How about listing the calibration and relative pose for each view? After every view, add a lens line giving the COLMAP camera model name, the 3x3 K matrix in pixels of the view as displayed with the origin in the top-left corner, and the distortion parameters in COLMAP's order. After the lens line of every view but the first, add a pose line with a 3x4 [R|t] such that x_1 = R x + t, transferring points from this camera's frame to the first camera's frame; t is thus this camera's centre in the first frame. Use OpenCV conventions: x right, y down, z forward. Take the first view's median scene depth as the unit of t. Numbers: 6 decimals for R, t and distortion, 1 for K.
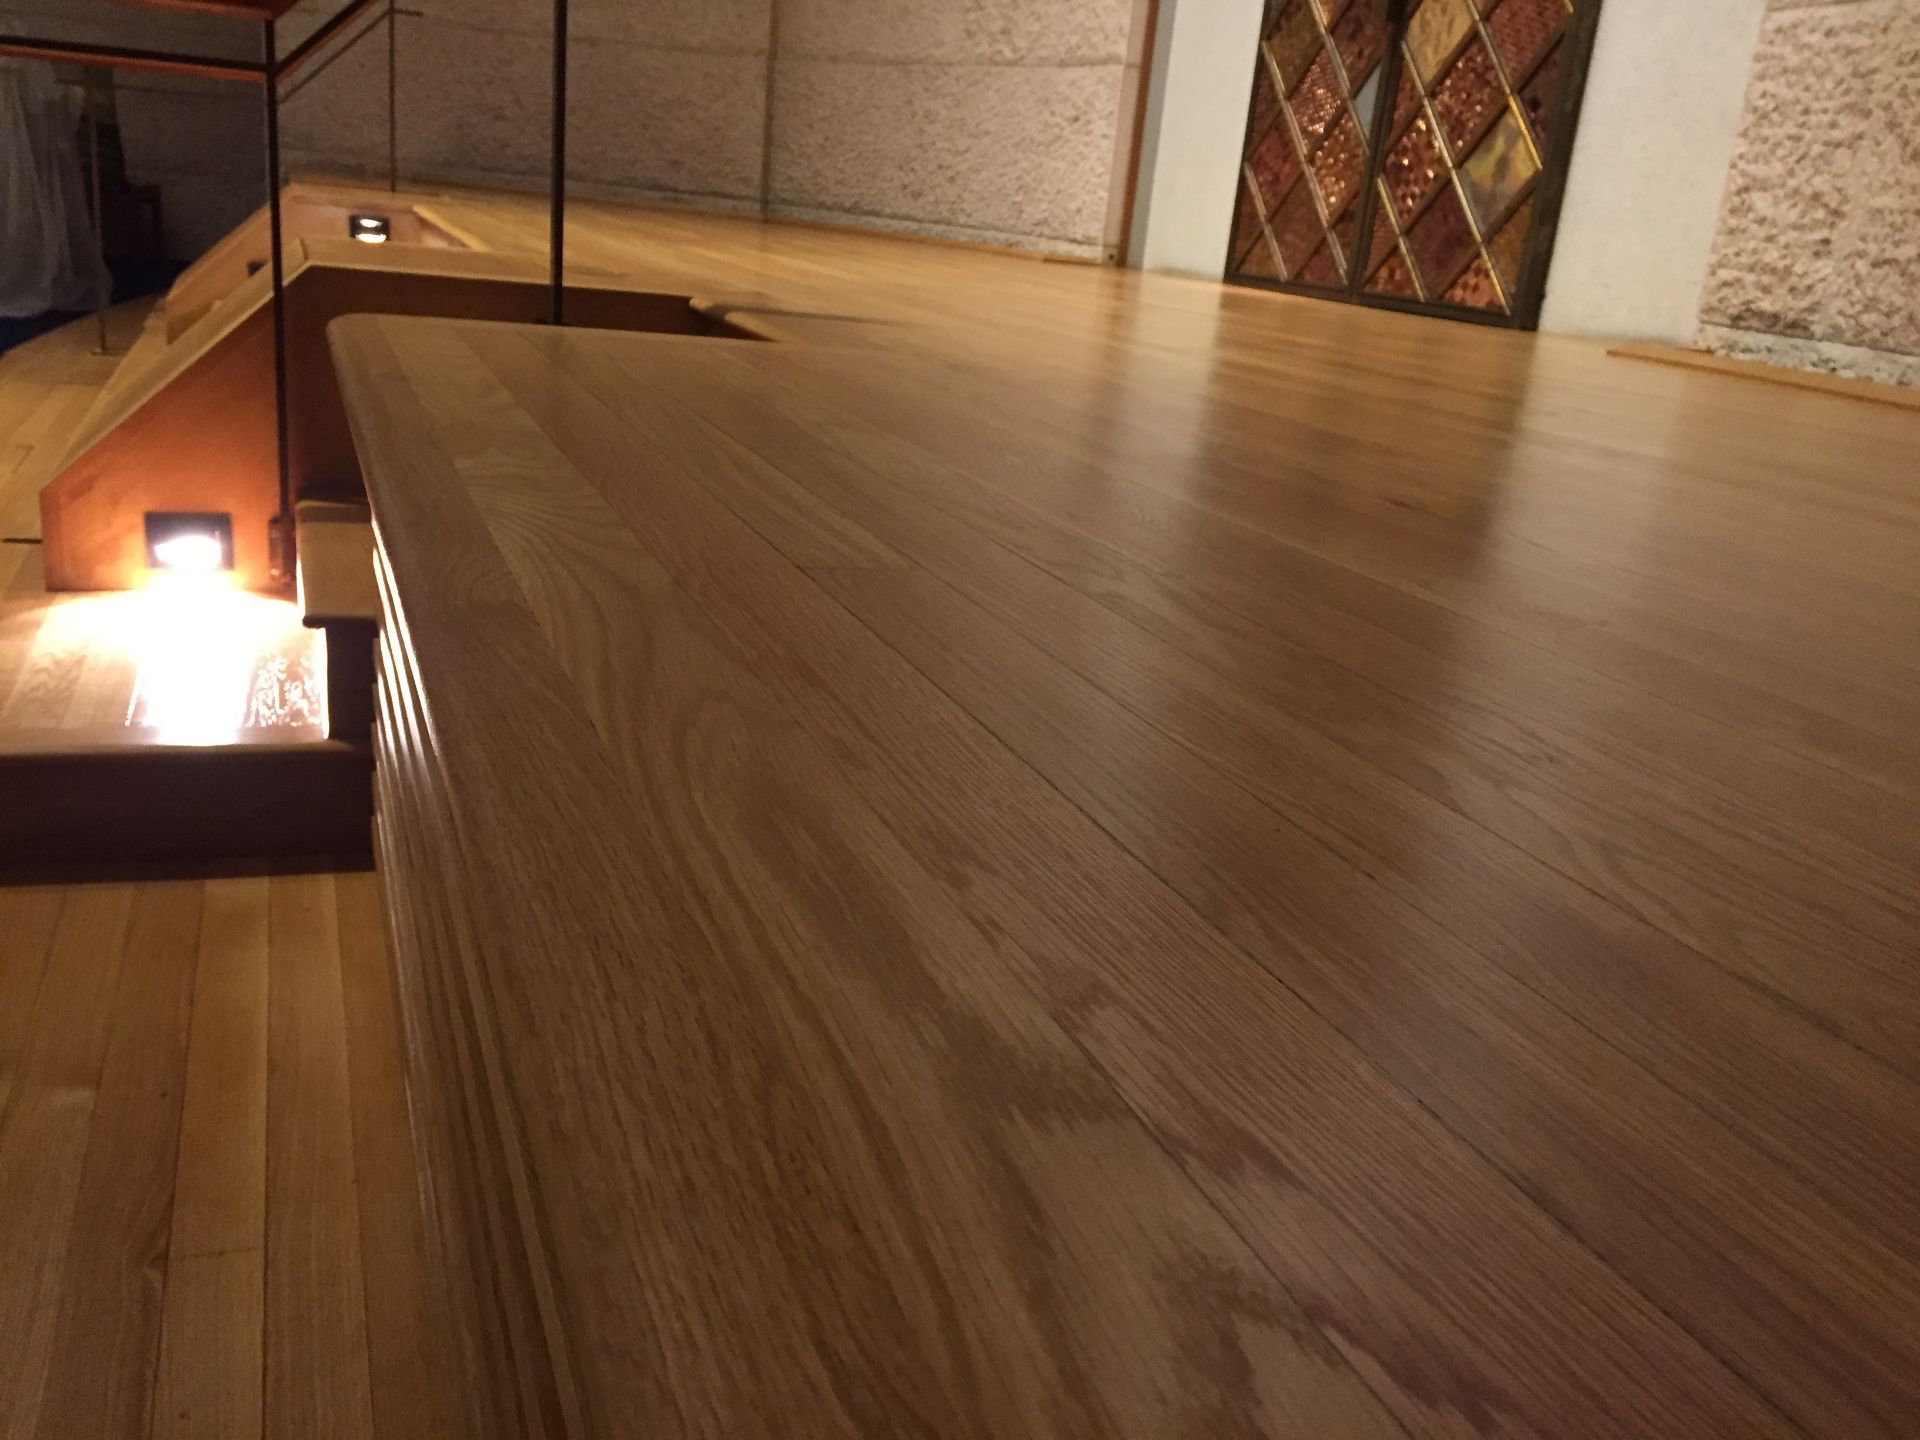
lens RADIAL K [[1643.1, 0, 960.0], [0, 1643.1, 720.0], [0, 0, 1]] dist [0.094945, -0.143809]
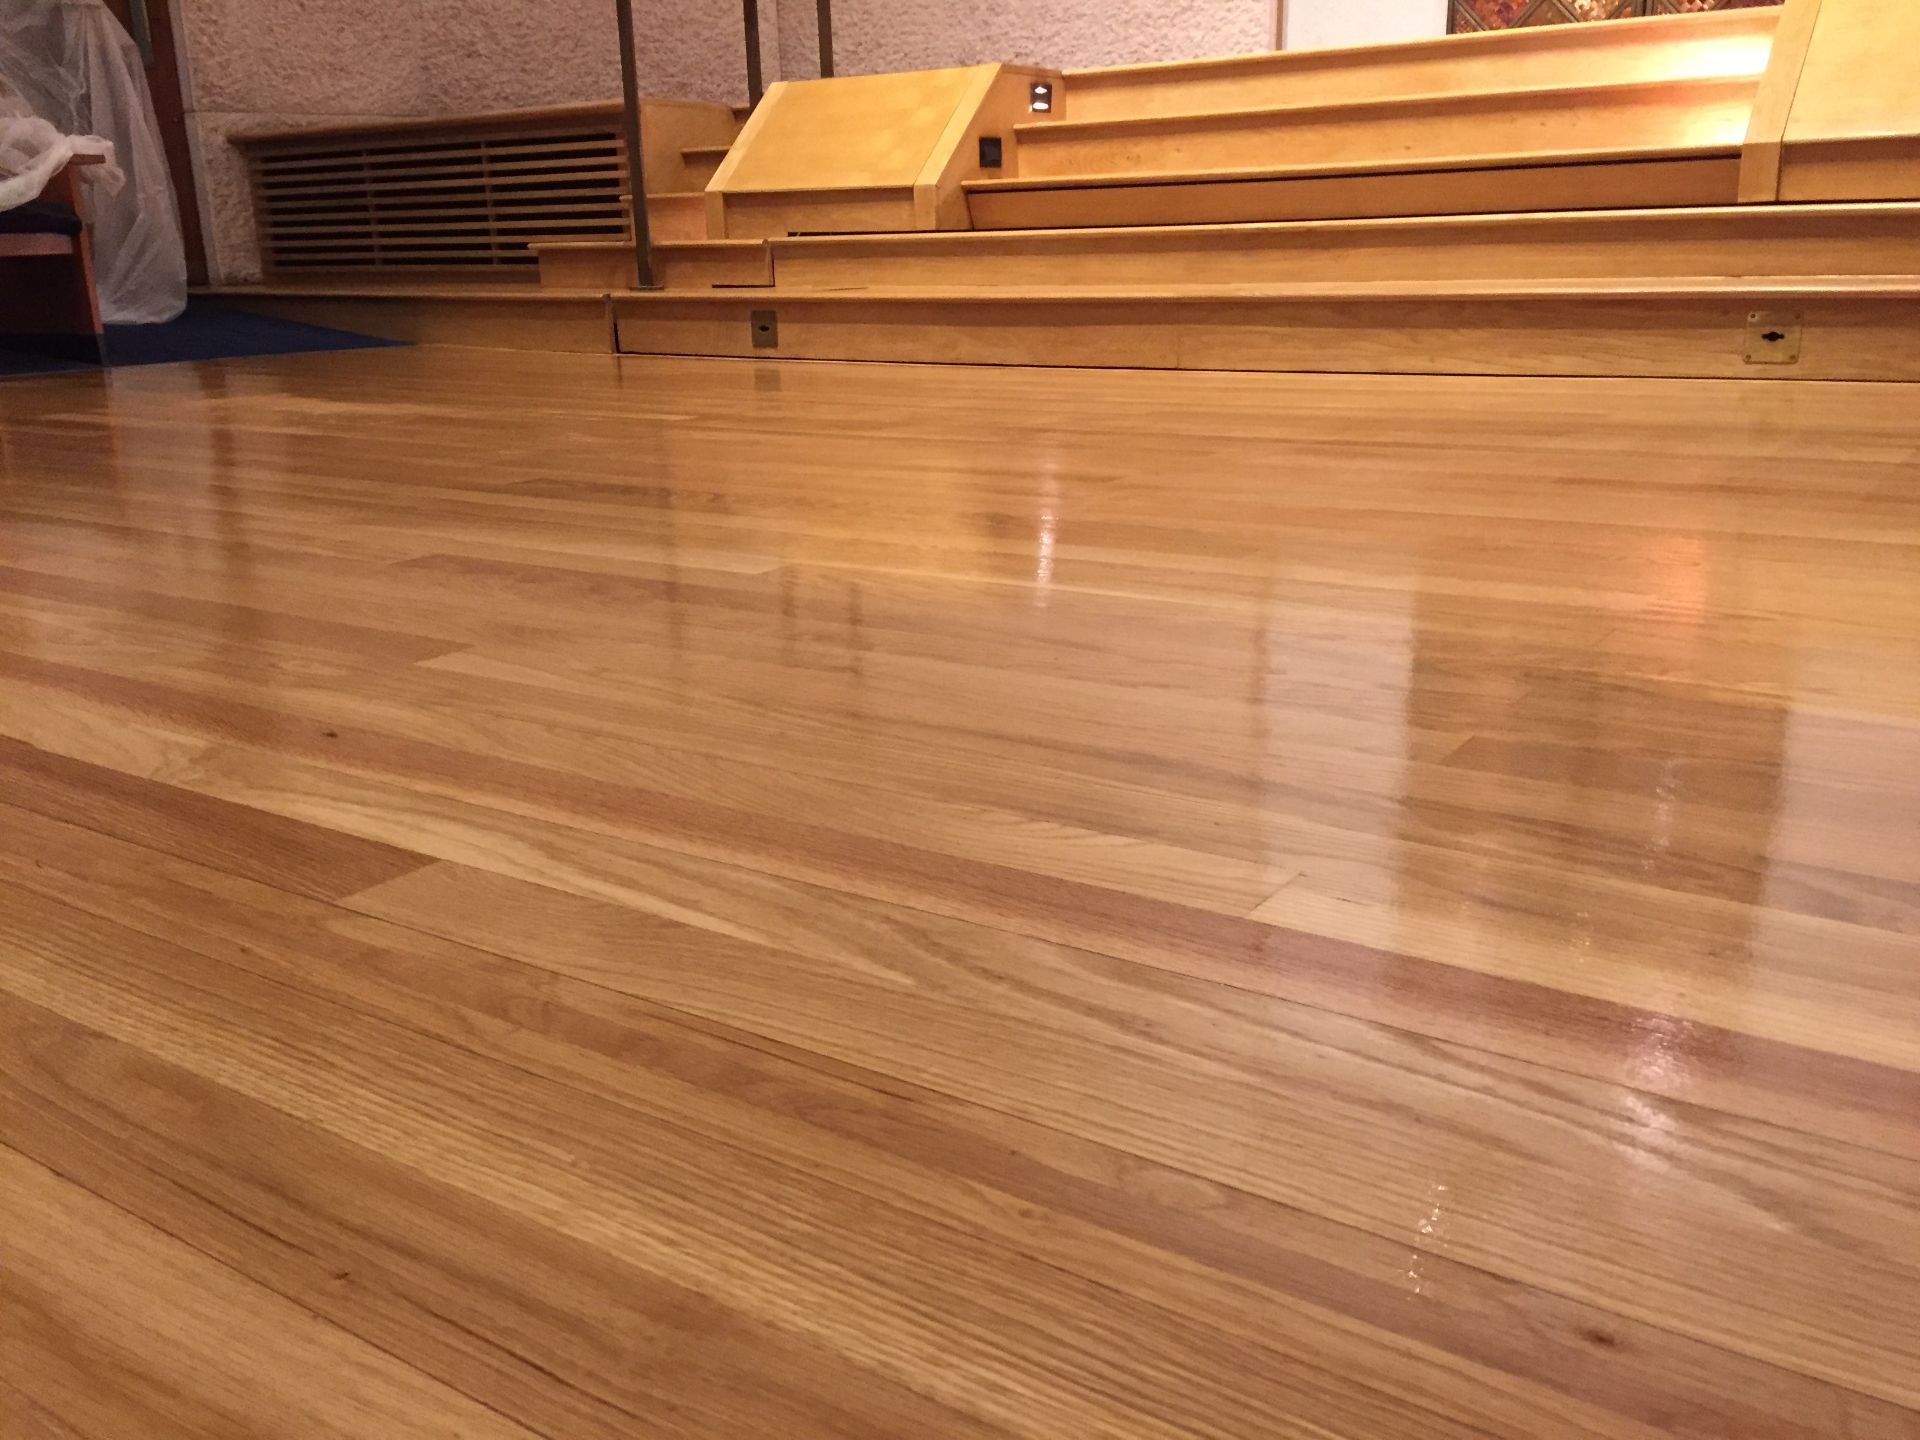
lens RADIAL K [[1643.1, 0, 960.0], [0, 1643.1, 720.0], [0, 0, 1]] dist [0.094945, -0.143809]
pose [[0.816754, -0.272409, 0.508632, -0.745794], [0.270971, 0.959366, 0.078688, -0.019545], [-0.509399, 0.073556, 0.857381, 0.144731]]
